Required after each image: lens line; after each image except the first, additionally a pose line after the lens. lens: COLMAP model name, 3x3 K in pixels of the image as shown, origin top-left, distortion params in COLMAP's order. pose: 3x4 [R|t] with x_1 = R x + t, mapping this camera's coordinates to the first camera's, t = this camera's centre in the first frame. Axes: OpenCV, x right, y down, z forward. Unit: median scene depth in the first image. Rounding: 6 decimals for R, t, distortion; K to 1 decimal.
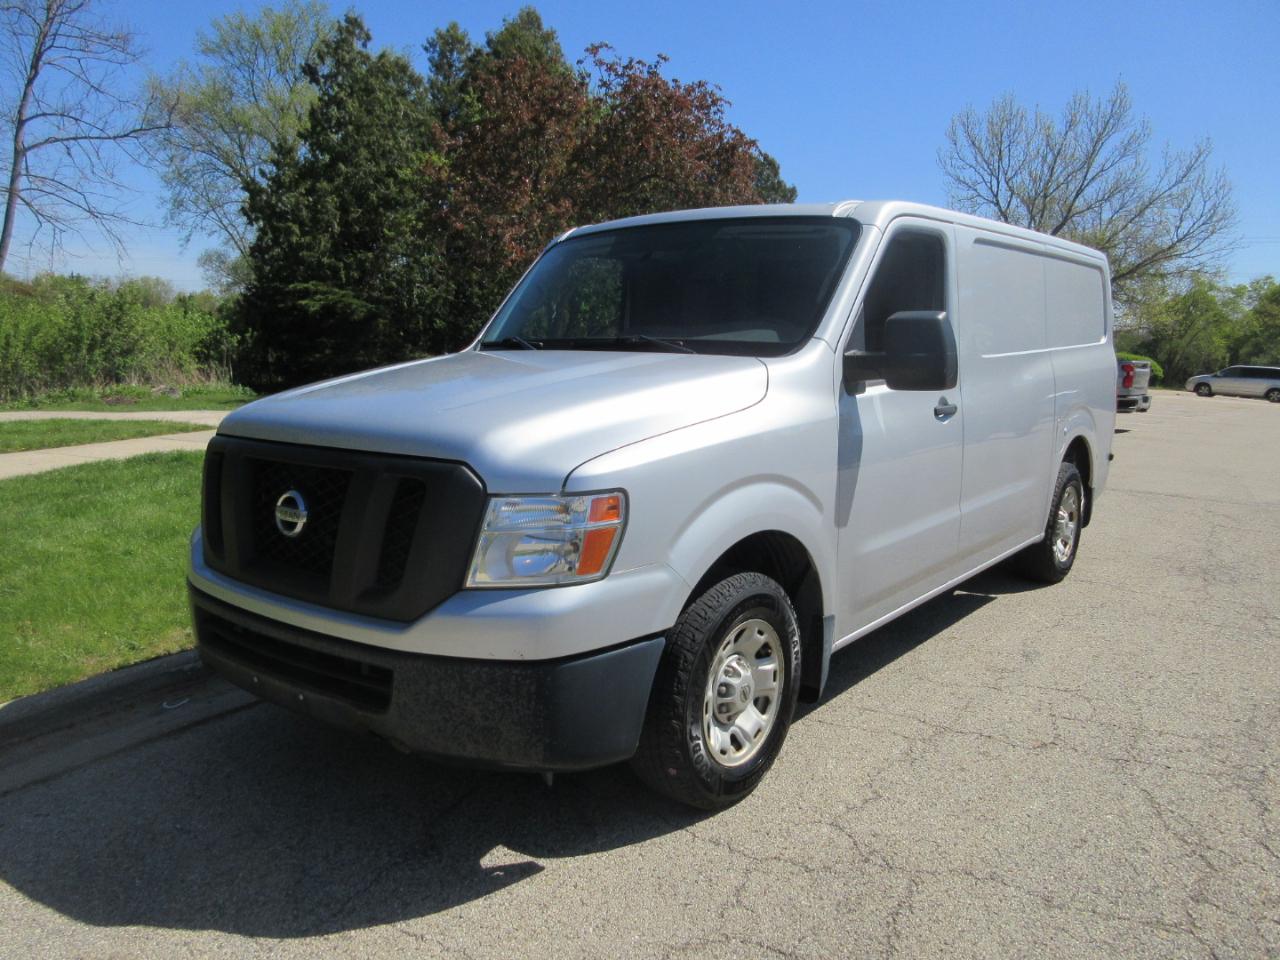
lens RADIAL K [[969.1, 0, 641.1], [0, 969.1, 479.1], [0, 0, 1]] dist [-0.000053, 0.012183]
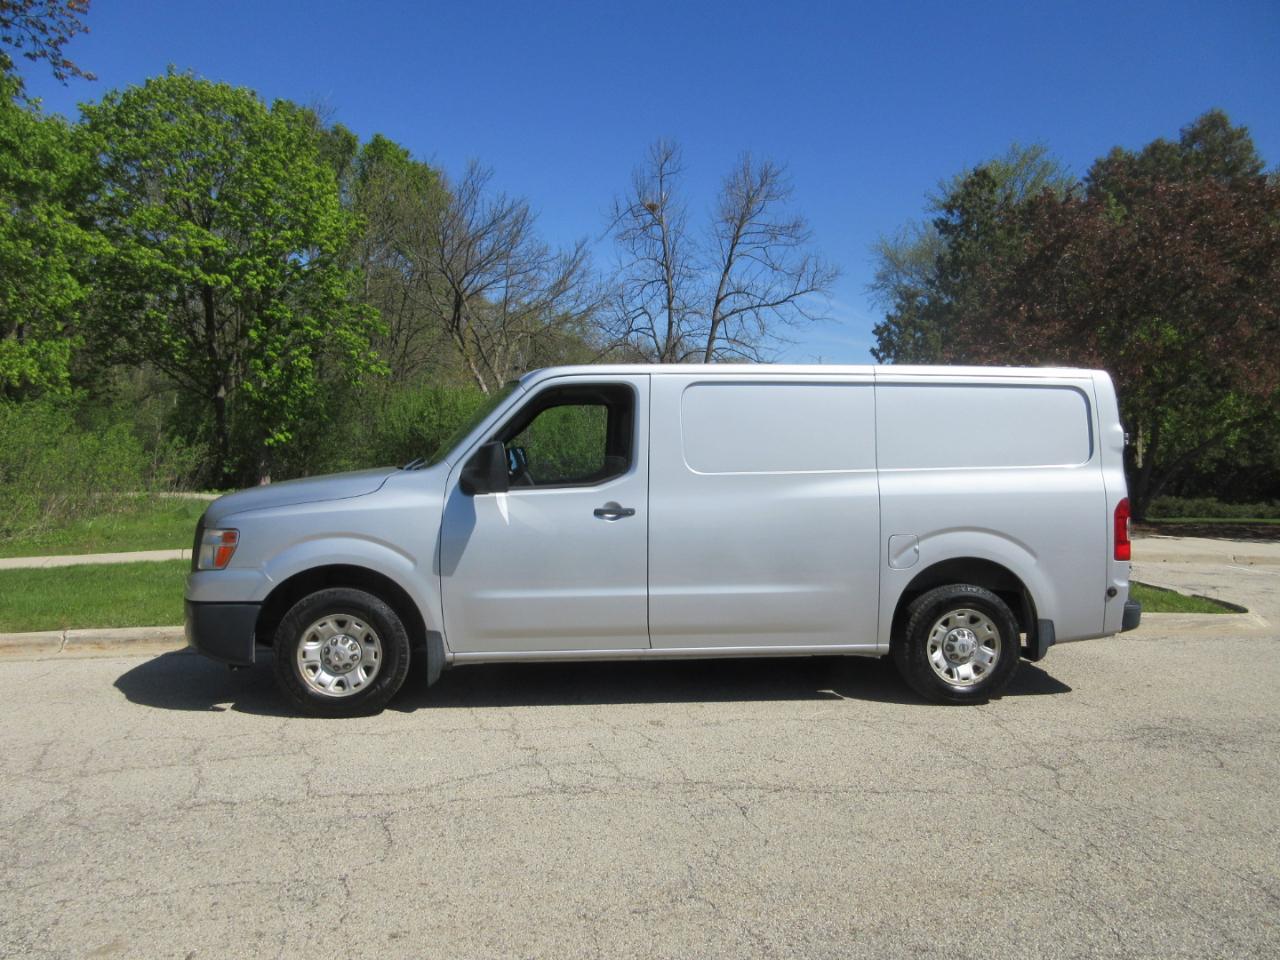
lens RADIAL K [[969.1, 0, 639.9], [0, 969.1, 482.0], [0, 0, 1]] dist [-0.000053, 0.012183]
pose [[0.703625, 0.022090, -0.710228, 0.313855], [-0.108189, 0.991194, -0.076355, -0.003456], [0.702287, 0.130564, 0.699819, 0.017921]]
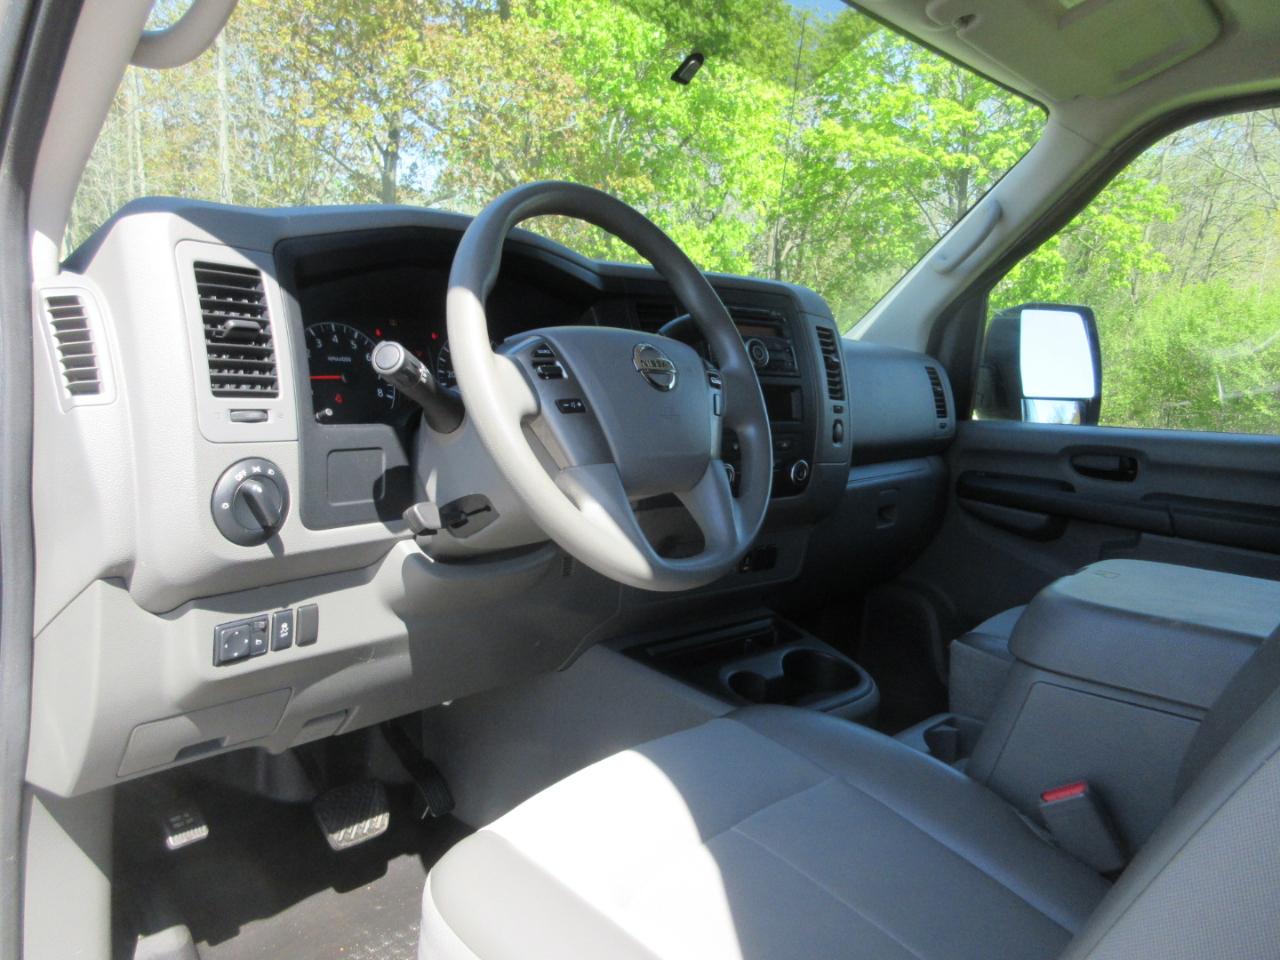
lens RADIAL K [[969.1, 0, 662.8], [0, 969.1, 491.4], [0, 0, 1]] dist [-0.000053, 0.012183]
pose [[0.009589, 0.141534, -0.989887, 0.097424], [-0.204774, 0.969231, 0.136597, -0.028090], [0.978762, 0.201393, 0.038276, 0.240775]]
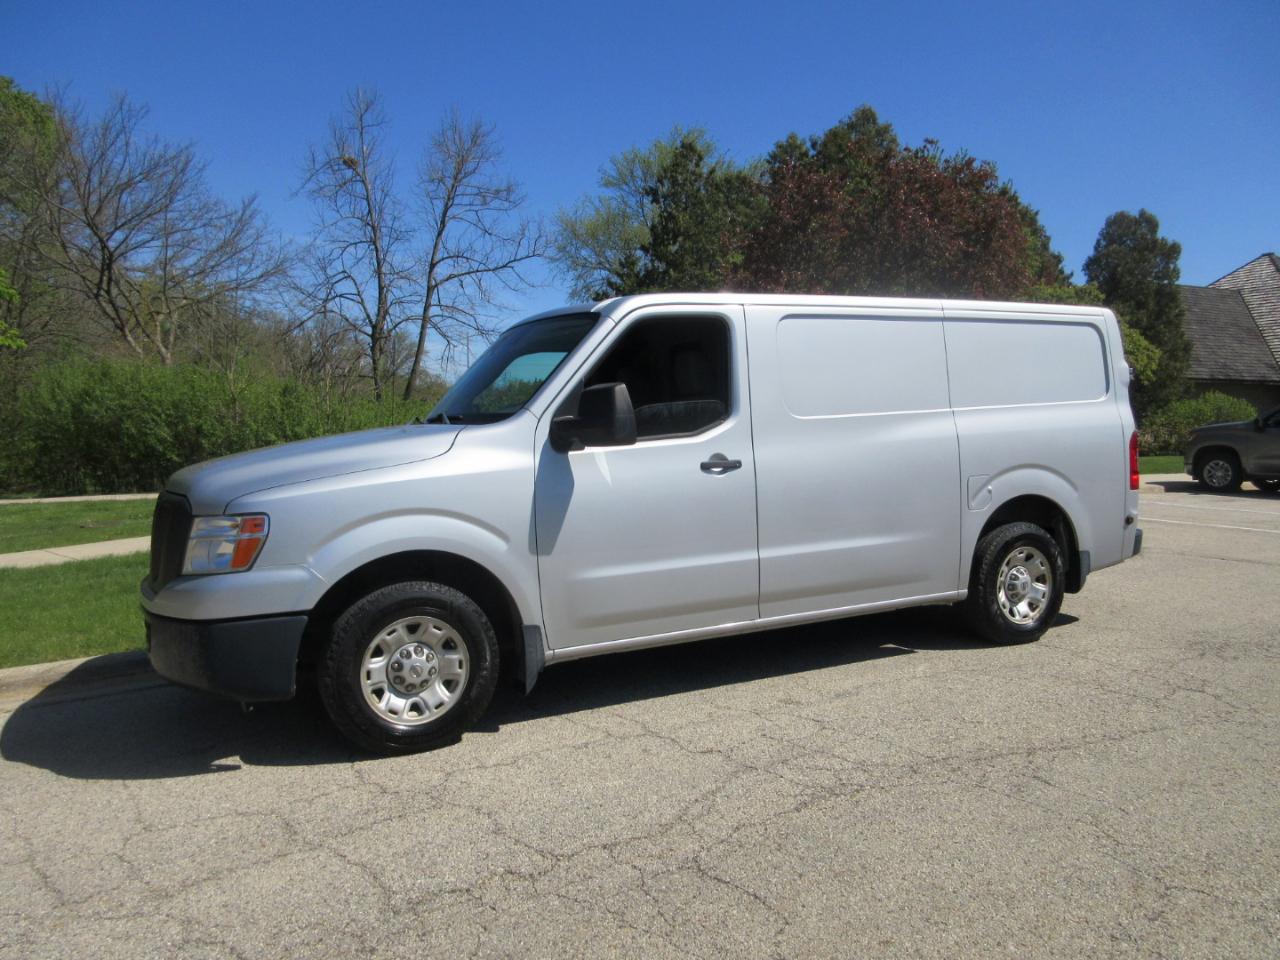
lens RADIAL K [[969.1, 0, 638.7], [0, 969.1, 478.8], [0, 0, 1]] dist [-0.000053, 0.012183]
pose [[0.909418, -0.009754, -0.415768, 0.170792], [-0.026098, 0.996416, -0.080460, 0.009707], [0.415063, 0.084022, 0.905905, -0.021023]]
